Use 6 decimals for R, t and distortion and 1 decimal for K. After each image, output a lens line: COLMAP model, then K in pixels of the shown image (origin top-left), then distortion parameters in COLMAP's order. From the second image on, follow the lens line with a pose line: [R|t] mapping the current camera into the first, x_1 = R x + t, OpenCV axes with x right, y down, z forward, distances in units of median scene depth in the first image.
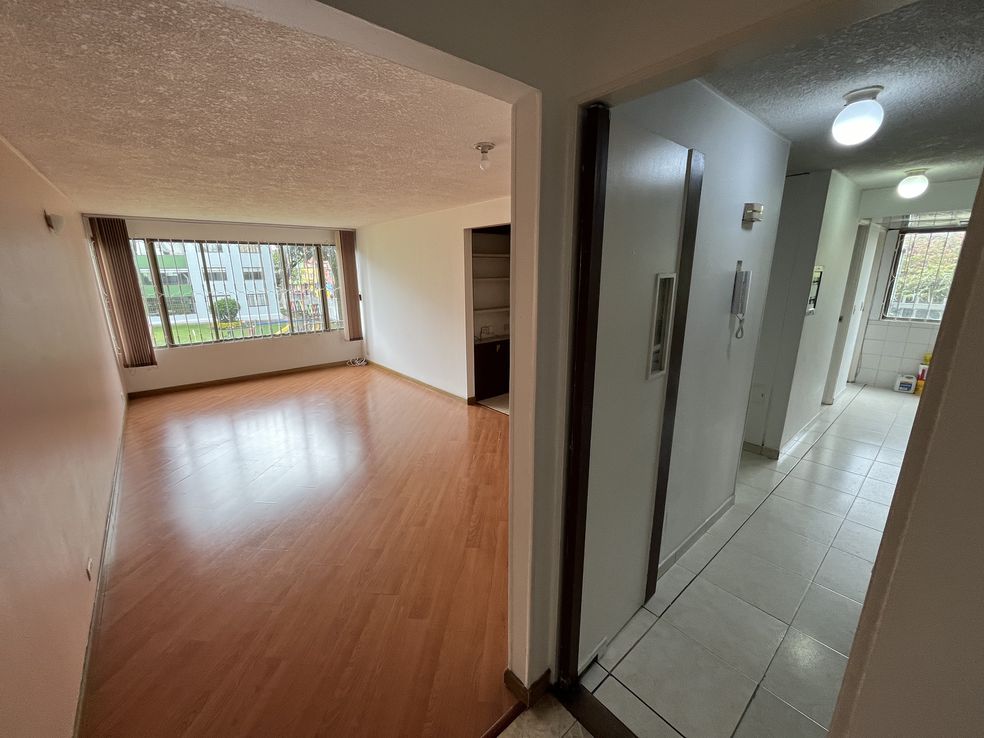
lens RADIAL K [[395.5, 0, 488.5], [0, 395.5, 369.7], [0, 0, 1]] dist [-0.002372, -0.000636]
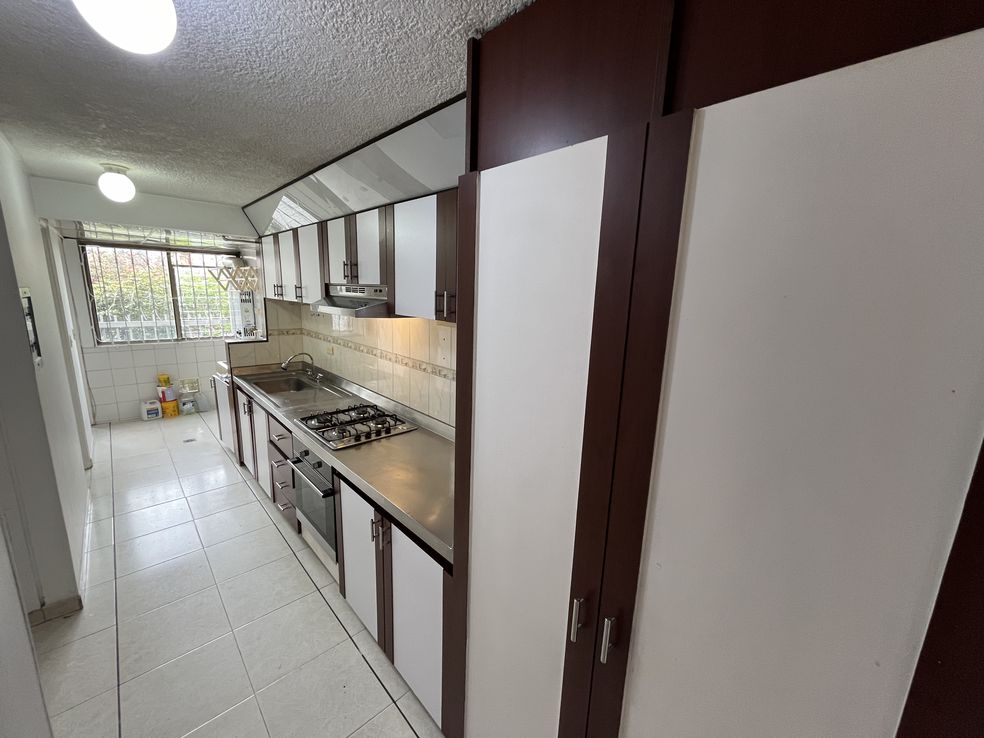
lens RADIAL K [[395.5, 0, 488.5], [0, 395.5, 369.7], [0, 0, 1]] dist [-0.002372, -0.000636]
pose [[-0.056523, -0.191440, 0.979876, 0.126609], [0.215135, 0.956053, 0.199195, -0.071864], [-0.974947, 0.222065, -0.012853, 0.226315]]
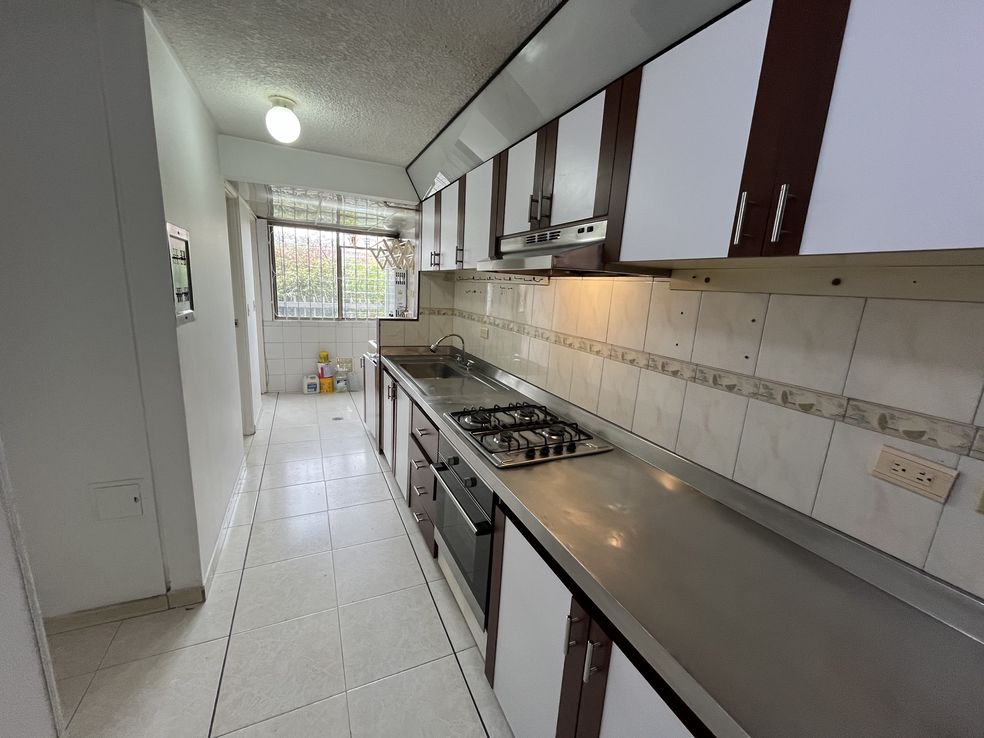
lens RADIAL K [[395.5, 0, 488.5], [0, 395.5, 369.7], [0, 0, 1]] dist [-0.002372, -0.000636]
pose [[0.266456, -0.174087, 0.947995, 0.270098], [0.179835, 0.975262, 0.128548, -0.047962], [-0.946922, 0.136230, 0.291172, 0.312302]]
